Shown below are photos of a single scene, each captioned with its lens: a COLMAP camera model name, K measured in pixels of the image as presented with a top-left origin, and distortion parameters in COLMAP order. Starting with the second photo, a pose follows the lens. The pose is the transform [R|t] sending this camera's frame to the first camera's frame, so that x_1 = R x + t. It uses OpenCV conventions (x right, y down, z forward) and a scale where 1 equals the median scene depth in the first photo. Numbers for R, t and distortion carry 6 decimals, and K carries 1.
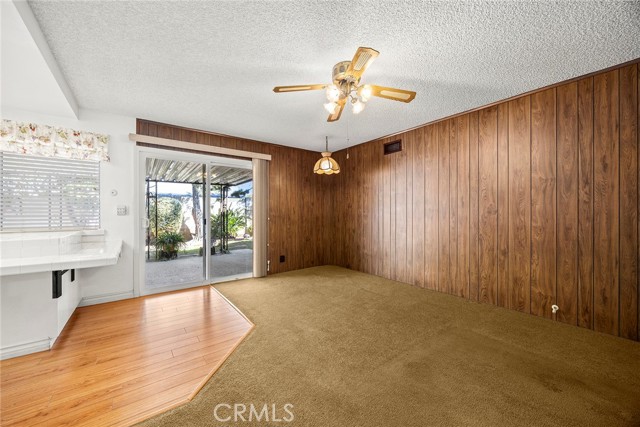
lens RADIAL K [[249.4, 0, 315.8], [0, 249.4, 213.9], [0, 0, 1]] dist [0.001129, 0.000095]
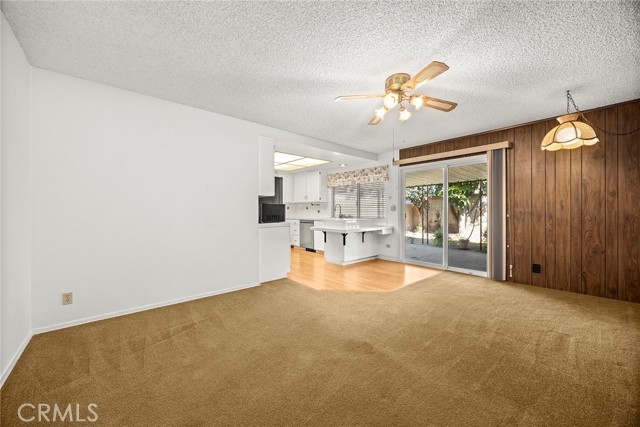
lens RADIAL K [[244.4, 0, 320.6], [0, 244.4, 211.2], [0, 0, 1]] dist [0.000057, -0.000014]
pose [[0.065503, 0.003091, -0.997848, 0.742487], [-0.002114, 0.999993, 0.002959, 0.003183], [0.997850, 0.001915, 0.065509, 0.370823]]
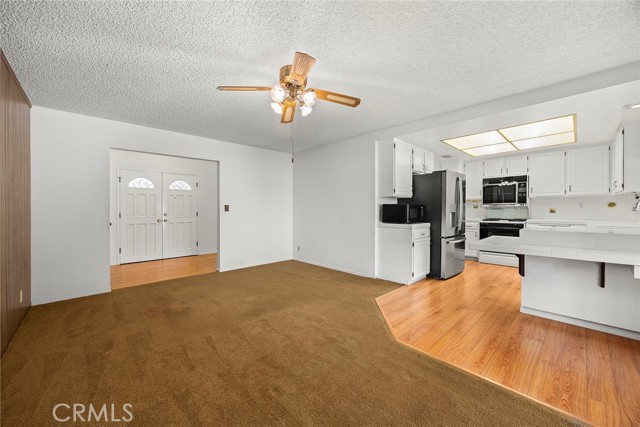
lens RADIAL K [[244.4, 0, 320.6], [0, 244.4, 211.2], [0, 0, 1]] dist [0.000057, -0.000014]
pose [[-0.994775, 0.006712, -0.101867, 0.073792], [0.005347, 0.999892, 0.013667, -0.012705], [0.101948, 0.013050, -0.994704, 1.258754]]
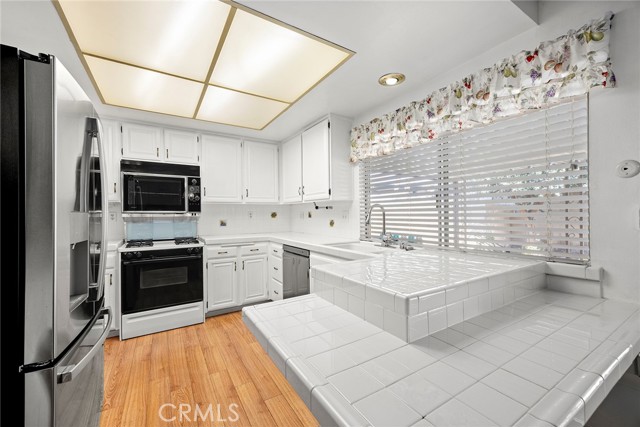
lens RADIAL K [[257.7, 0, 321.1], [0, 257.7, 214.9], [0, 0, 1]] dist [0.001866, 0.000263]
pose [[-0.091305, 0.001268, -0.995822, -0.359107], [0.007209, 0.999974, 0.000612, -0.019046], [0.995797, -0.007123, -0.091312, 0.531241]]
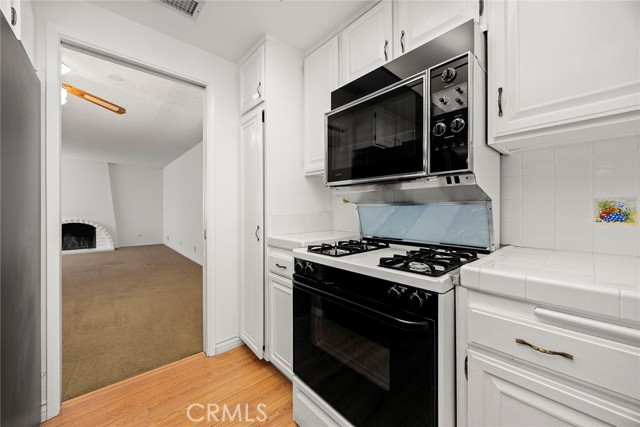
lens RADIAL K [[244.4, 0, 320.6], [0, 244.4, 211.2], [0, 0, 1]] dist [0.000057, -0.000014]
pose [[-0.997042, 0.002774, -0.076807, -1.003161], [0.002680, 0.999996, 0.001331, 0.009183], [0.076810, 0.001121, -0.997045, 0.286263]]
